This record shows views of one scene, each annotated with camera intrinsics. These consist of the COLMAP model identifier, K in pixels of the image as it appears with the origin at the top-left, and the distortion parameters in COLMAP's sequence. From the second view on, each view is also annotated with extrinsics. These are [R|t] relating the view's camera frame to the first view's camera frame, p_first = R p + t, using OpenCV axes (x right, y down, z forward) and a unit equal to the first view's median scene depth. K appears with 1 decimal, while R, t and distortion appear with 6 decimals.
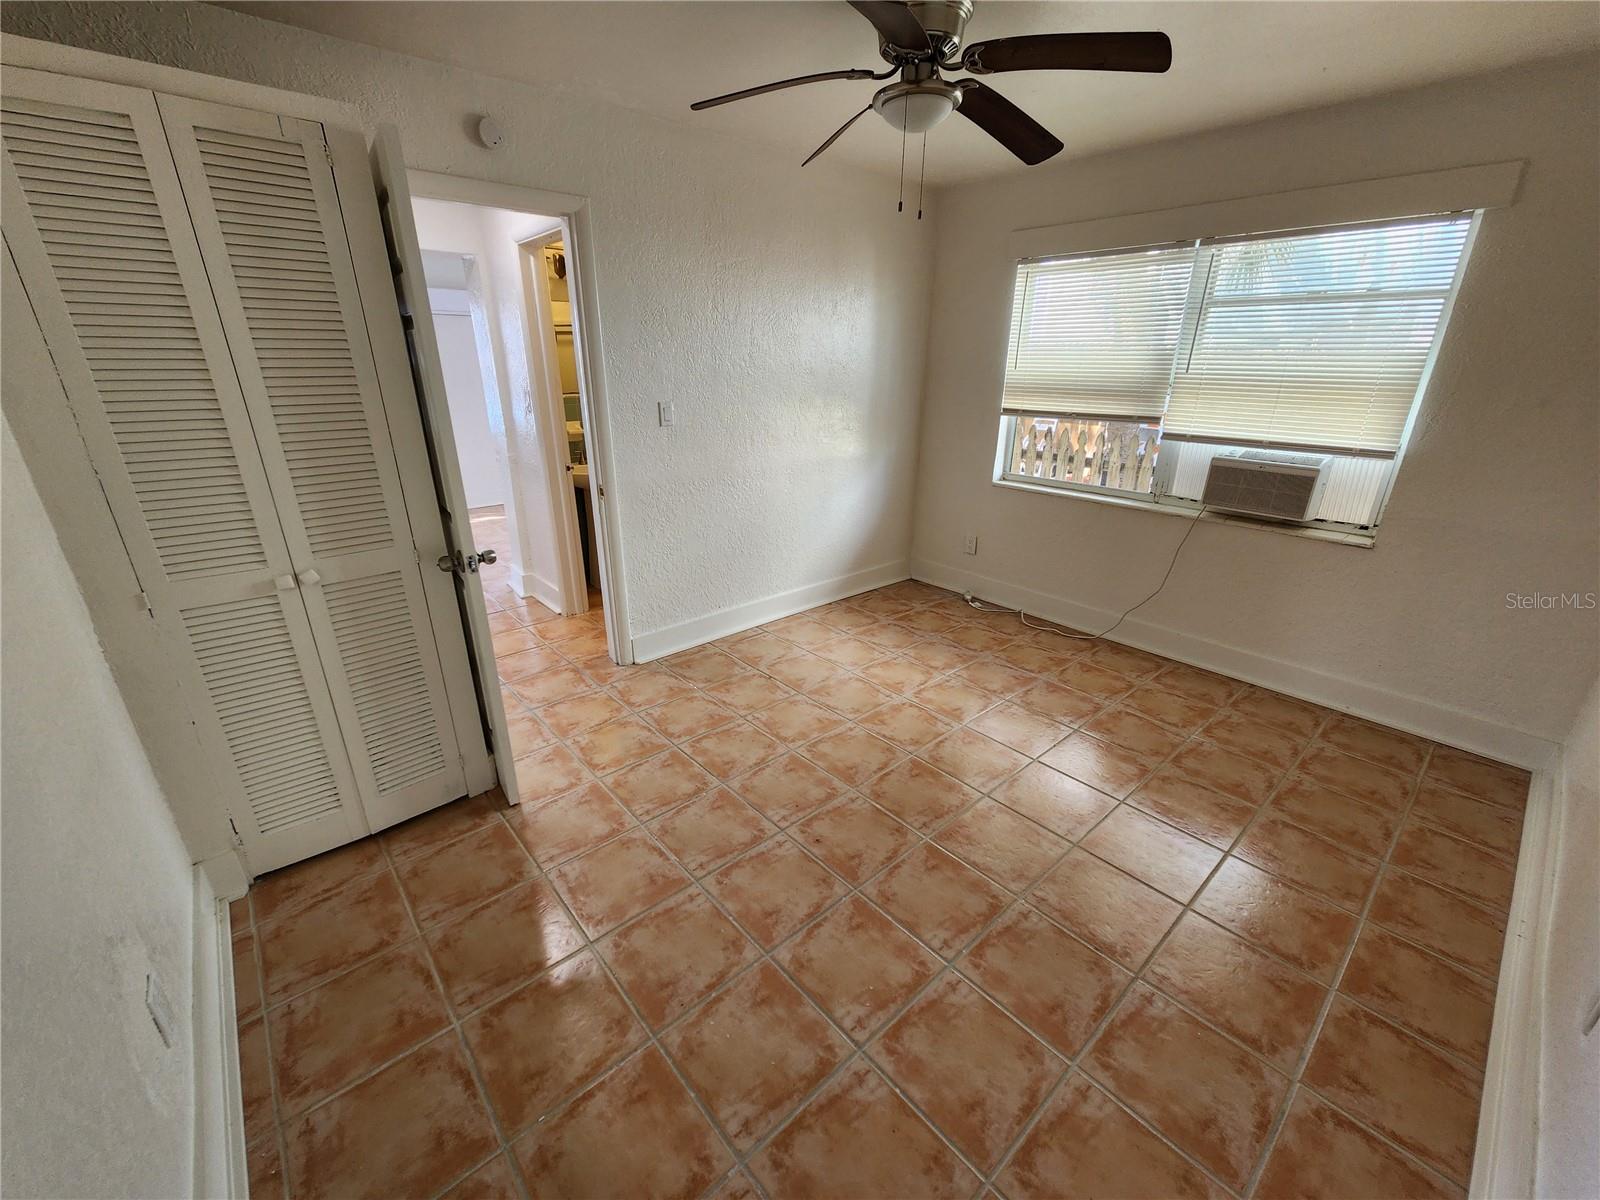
lens RADIAL K [[674.0, 0, 792.5], [0, 674.0, 602.7], [0, 0, 1]] dist [0.004216, -0.001103]
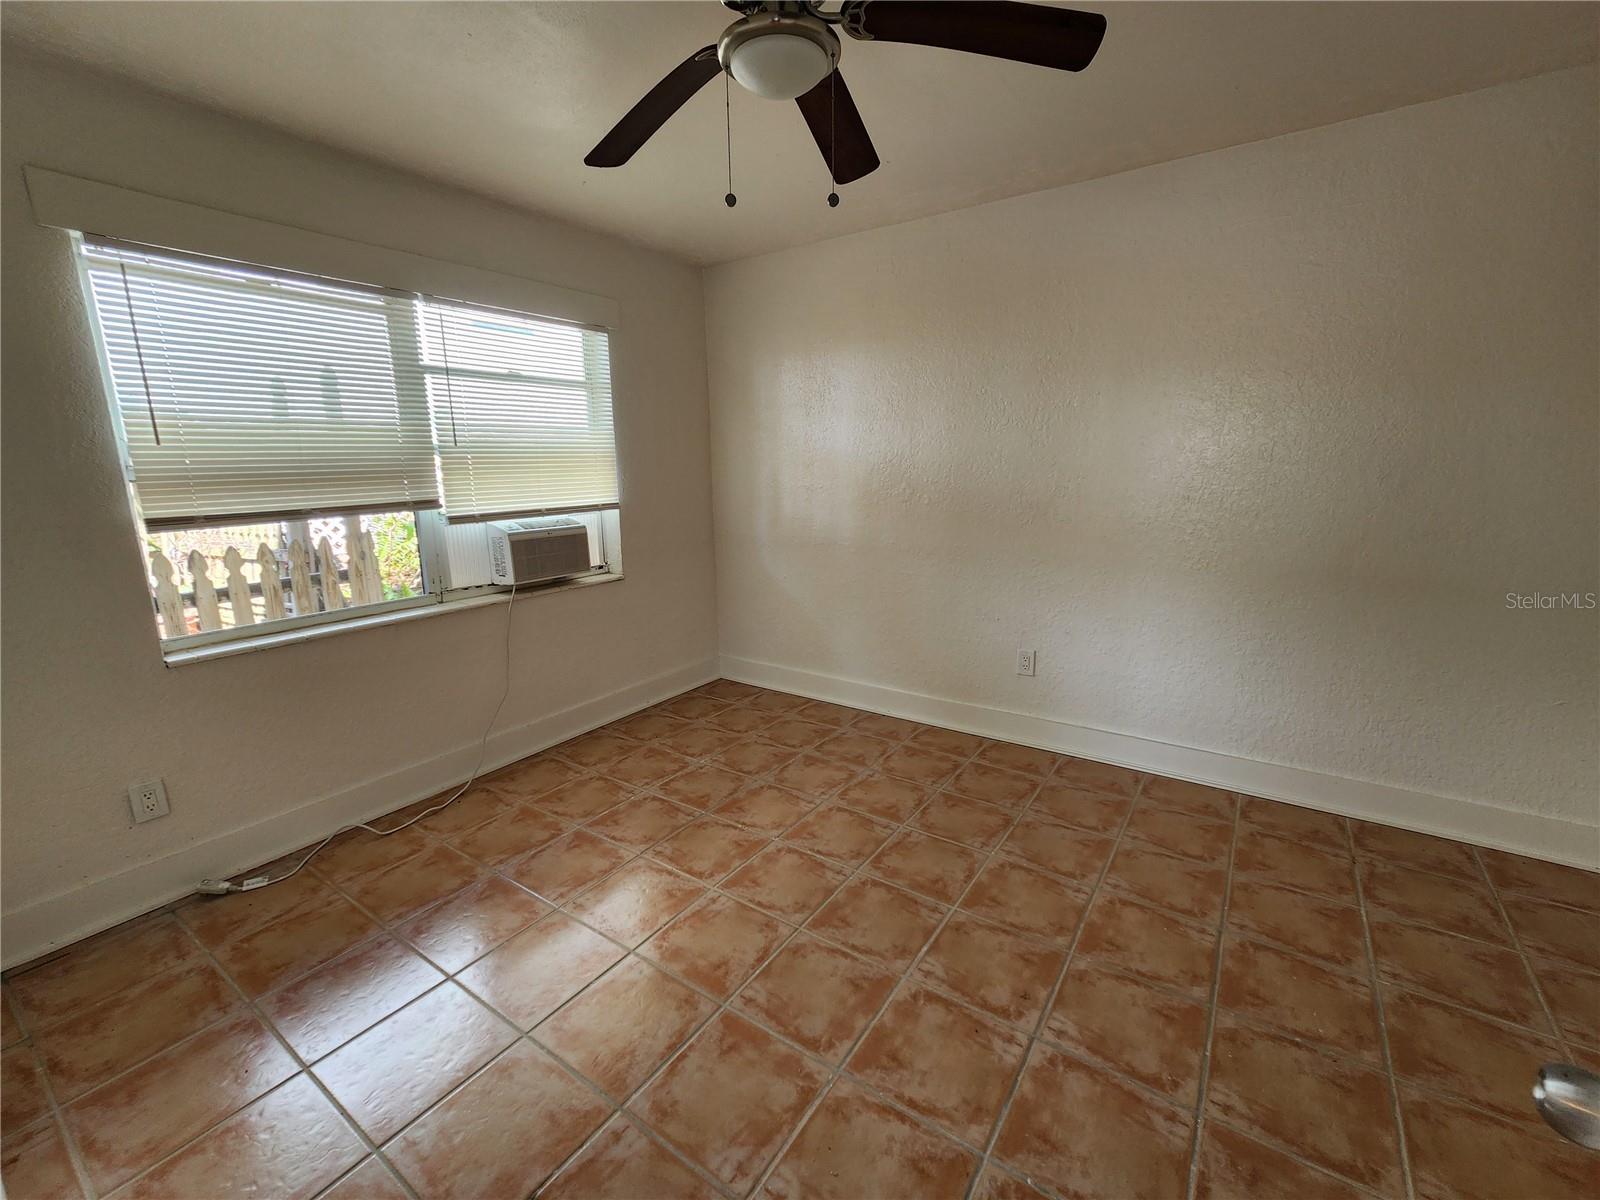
lens RADIAL K [[674.0, 0, 814.4], [0, 674.0, 594.0], [0, 0, 1]] dist [0.004216, -0.001103]
pose [[-0.257819, -0.196807, 0.945937, -0.515676], [0.348391, 0.894237, 0.281006, -0.345056], [-0.901196, 0.402004, -0.161985, 1.092915]]
